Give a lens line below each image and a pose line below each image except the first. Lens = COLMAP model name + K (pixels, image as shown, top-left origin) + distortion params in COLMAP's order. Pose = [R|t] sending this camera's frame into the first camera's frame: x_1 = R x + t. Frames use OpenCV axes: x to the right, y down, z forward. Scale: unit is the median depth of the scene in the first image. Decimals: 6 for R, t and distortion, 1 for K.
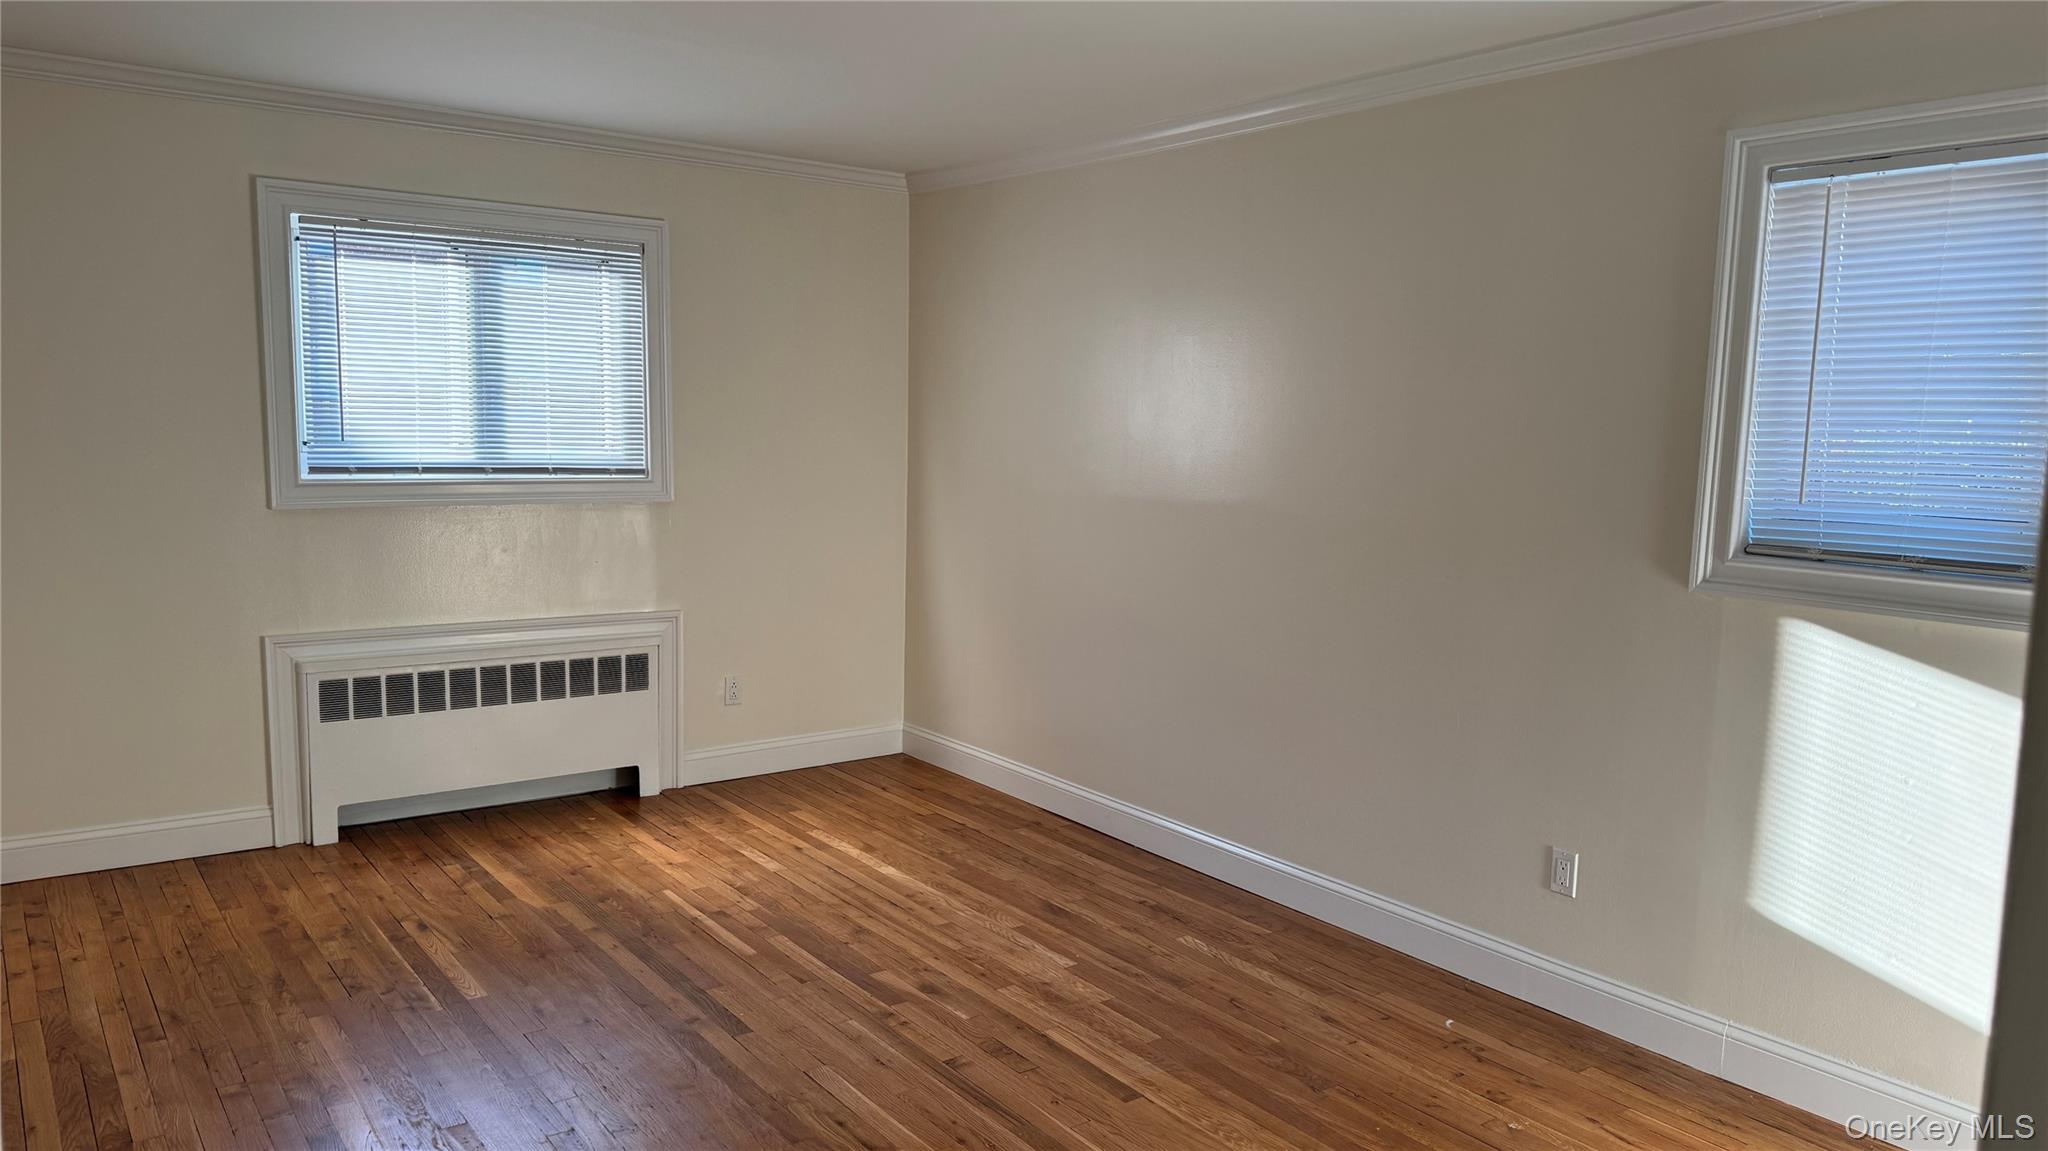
lens RADIAL K [[1430.1, 0, 1025.7], [0, 1430.1, 581.5], [0, 0, 1]] dist [0.083565, -0.100247]
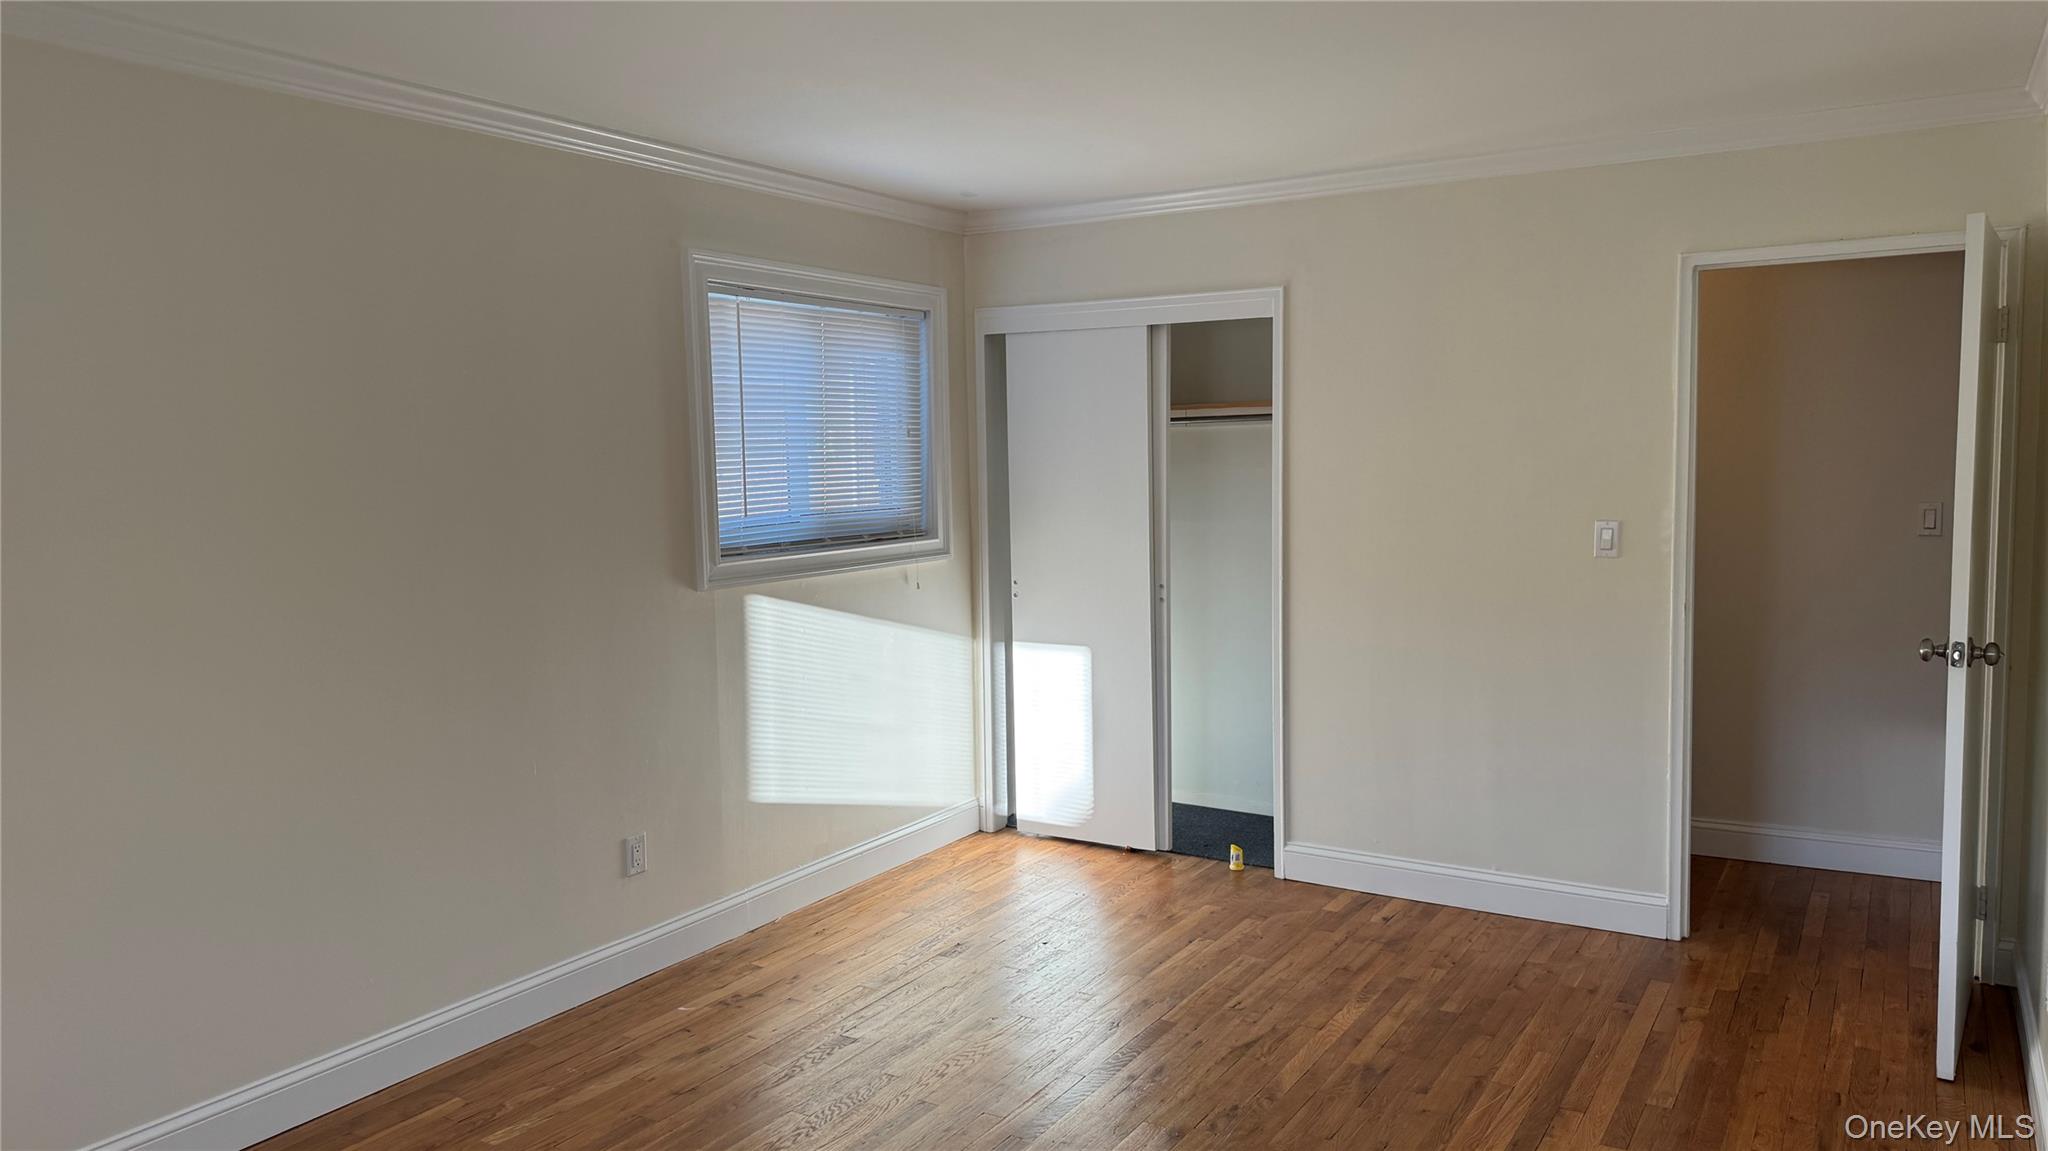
lens RADIAL K [[1430.1, 0, 1025.7], [0, 1430.1, 581.5], [0, 0, 1]] dist [0.083565, -0.100247]
pose [[-0.391380, -0.092411, 0.915577, -0.777756], [0.114478, 0.982327, 0.148084, -0.146405], [-0.913081, 0.162771, -0.373884, 1.108108]]
